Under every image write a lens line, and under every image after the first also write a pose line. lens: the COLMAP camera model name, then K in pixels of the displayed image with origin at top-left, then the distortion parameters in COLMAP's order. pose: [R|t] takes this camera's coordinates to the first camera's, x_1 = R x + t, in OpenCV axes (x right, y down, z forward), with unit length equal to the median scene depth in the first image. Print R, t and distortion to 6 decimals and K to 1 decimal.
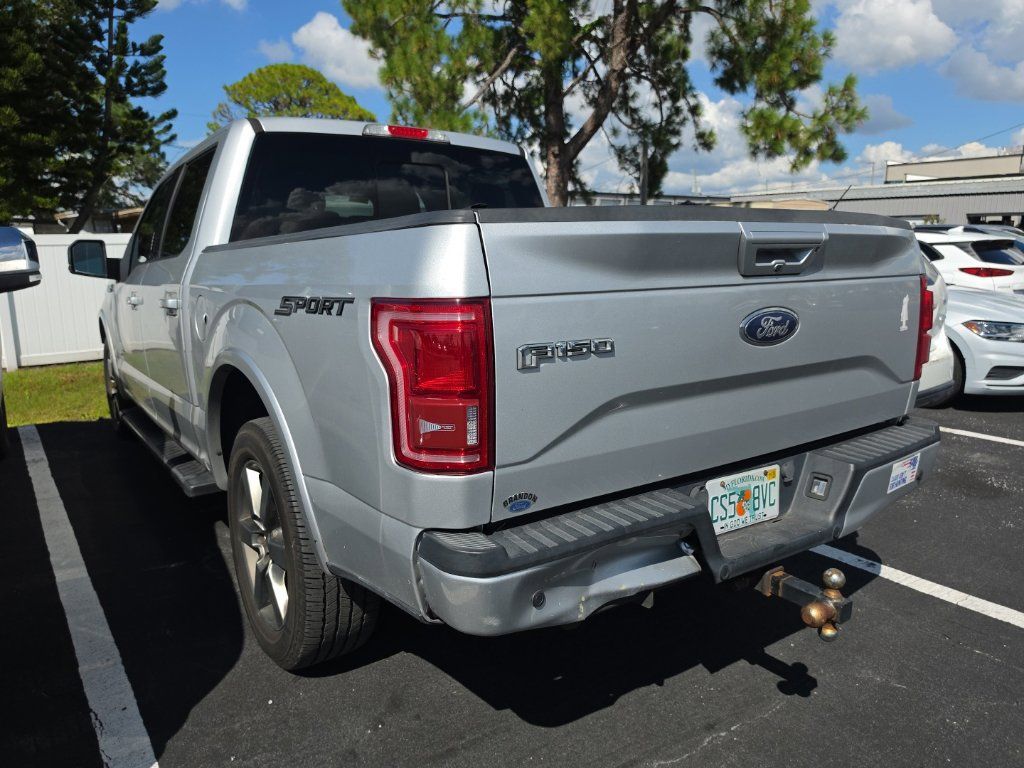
lens RADIAL K [[711.9, 0, 512.0], [0, 711.9, 384.0], [0, 0, 1]] dist [0.003230, -0.007958]
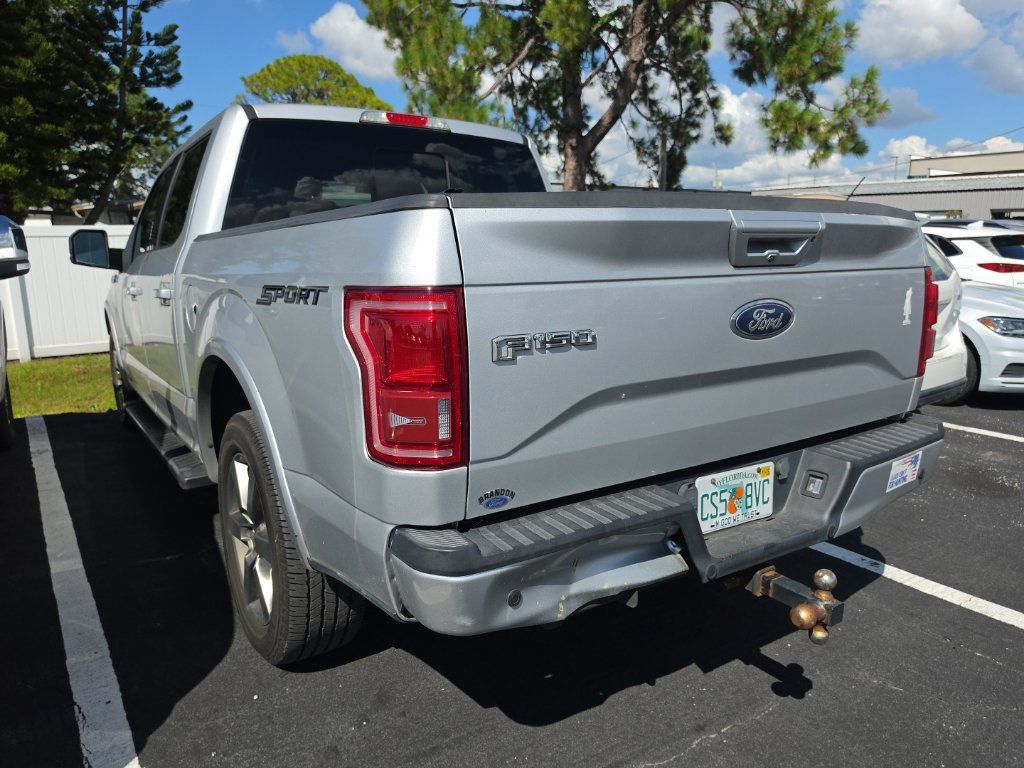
lens RADIAL K [[713.8, 0, 521.8], [0, 713.8, 391.3], [0, 0, 1]] dist [-0.001823, -0.003384]
pose [[0.999921, 0.006912, -0.010475, 0.026602], [-0.006724, 0.999819, 0.017809, 0.001170], [0.010596, -0.017737, 0.999787, 0.015024]]
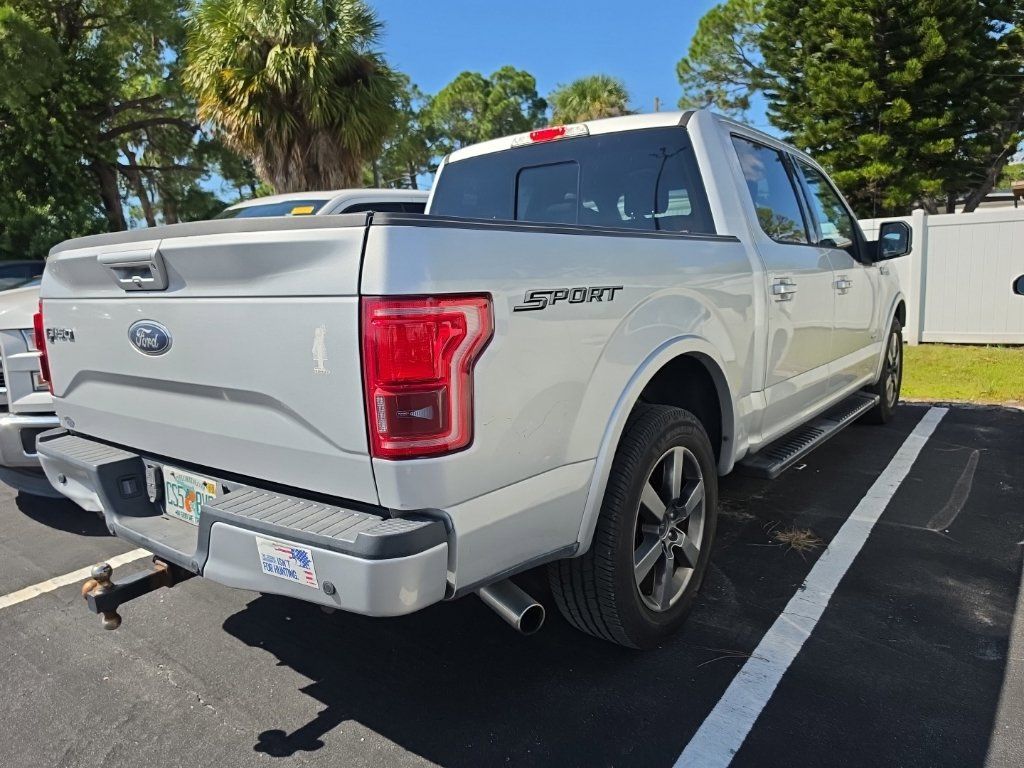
lens RADIAL K [[713.5, 0, 501.1], [0, 713.5, 396.4], [0, 0, 1]] dist [-0.000742, -0.005723]
pose [[0.308411, 0.175218, -0.934977, 0.915007], [-0.132251, 0.981242, 0.140264, -0.127028], [0.942015, 0.080393, 0.325798, 0.679749]]
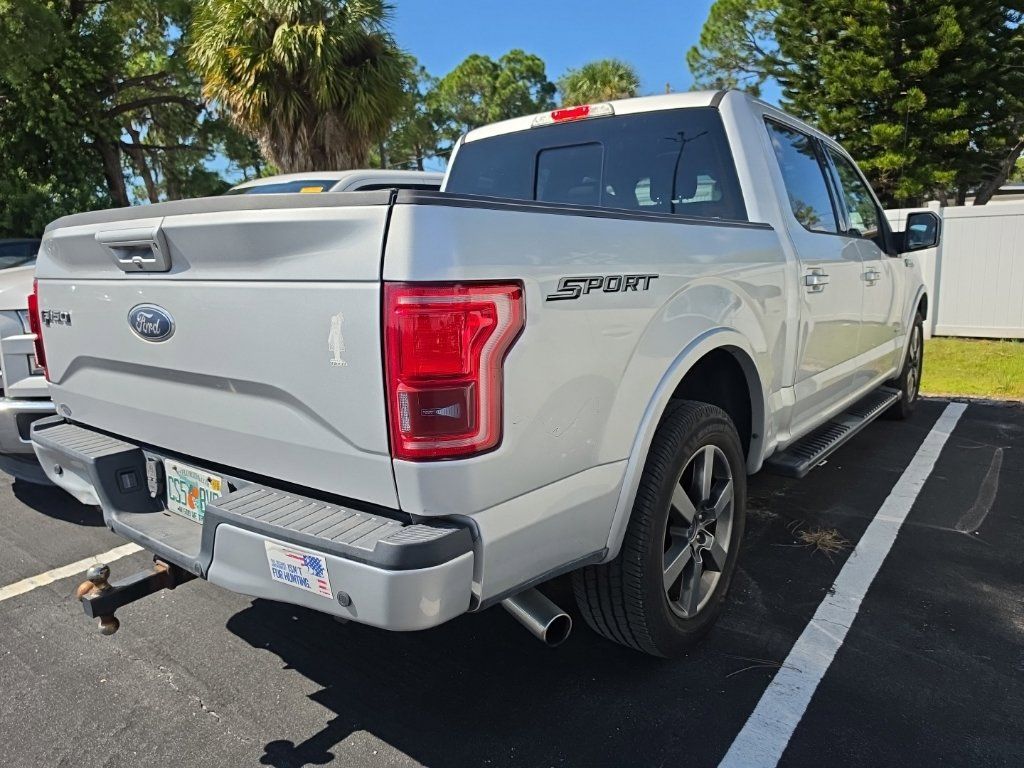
lens RADIAL K [[714.9, 0, 510.4], [0, 714.9, 395.7], [0, 0, 1]] dist [-0.007538, 0.000427]
pose [[0.312643, 0.196387, -0.929347, 0.869087], [-0.147060, 0.976604, 0.156901, -0.125362], [0.938418, 0.087616, 0.334209, 0.674692]]
